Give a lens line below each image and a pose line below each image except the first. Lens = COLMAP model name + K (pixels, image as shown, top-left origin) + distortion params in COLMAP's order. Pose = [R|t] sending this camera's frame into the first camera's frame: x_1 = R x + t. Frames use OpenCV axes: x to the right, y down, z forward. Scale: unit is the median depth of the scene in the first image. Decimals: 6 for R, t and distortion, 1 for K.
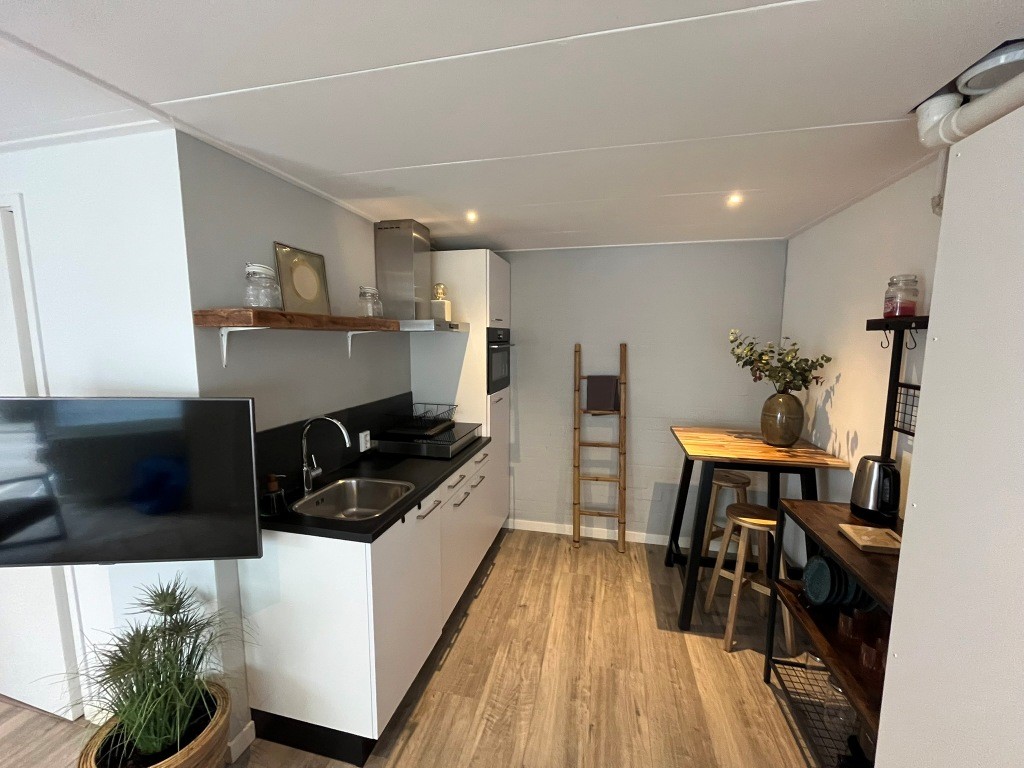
lens RADIAL K [[413.3, 0, 508.7], [0, 413.3, 382.6], [0, 0, 1]] dist [-0.014447, -0.000037]
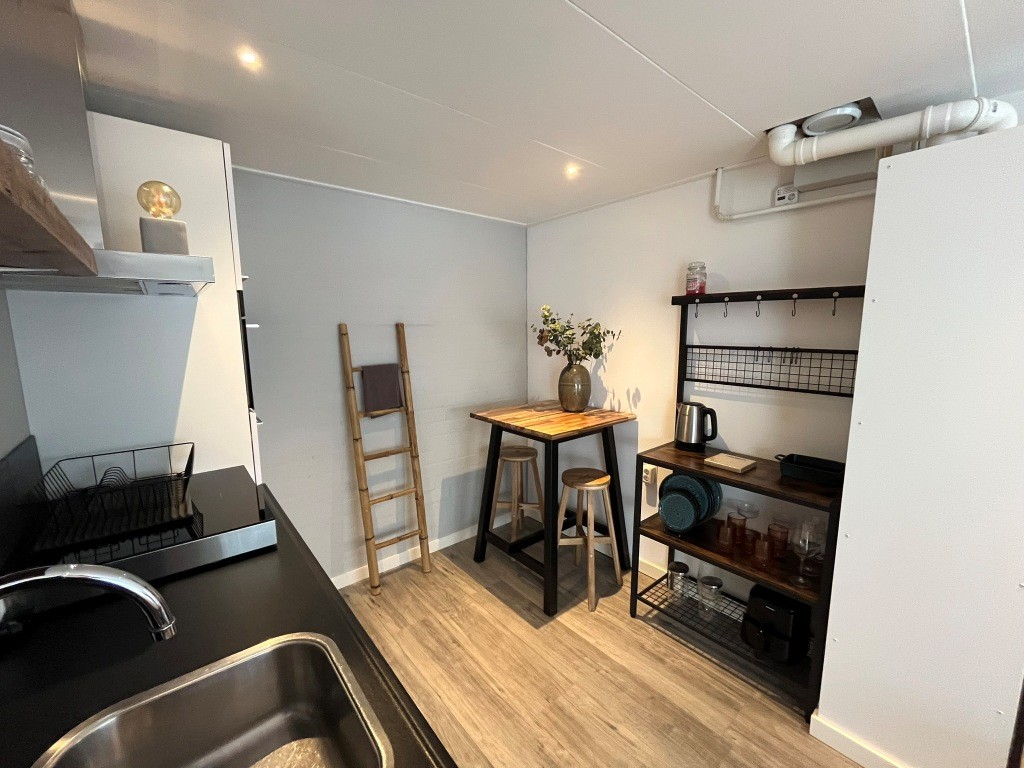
lens RADIAL K [[413.3, 0, 508.7], [0, 413.3, 382.6], [0, 0, 1]] dist [-0.014447, -0.000037]
pose [[0.601079, -0.111010, 0.791442, -0.314199], [0.096256, 0.993153, 0.066198, -0.015026], [-0.793372, 0.036391, 0.607649, 0.431903]]
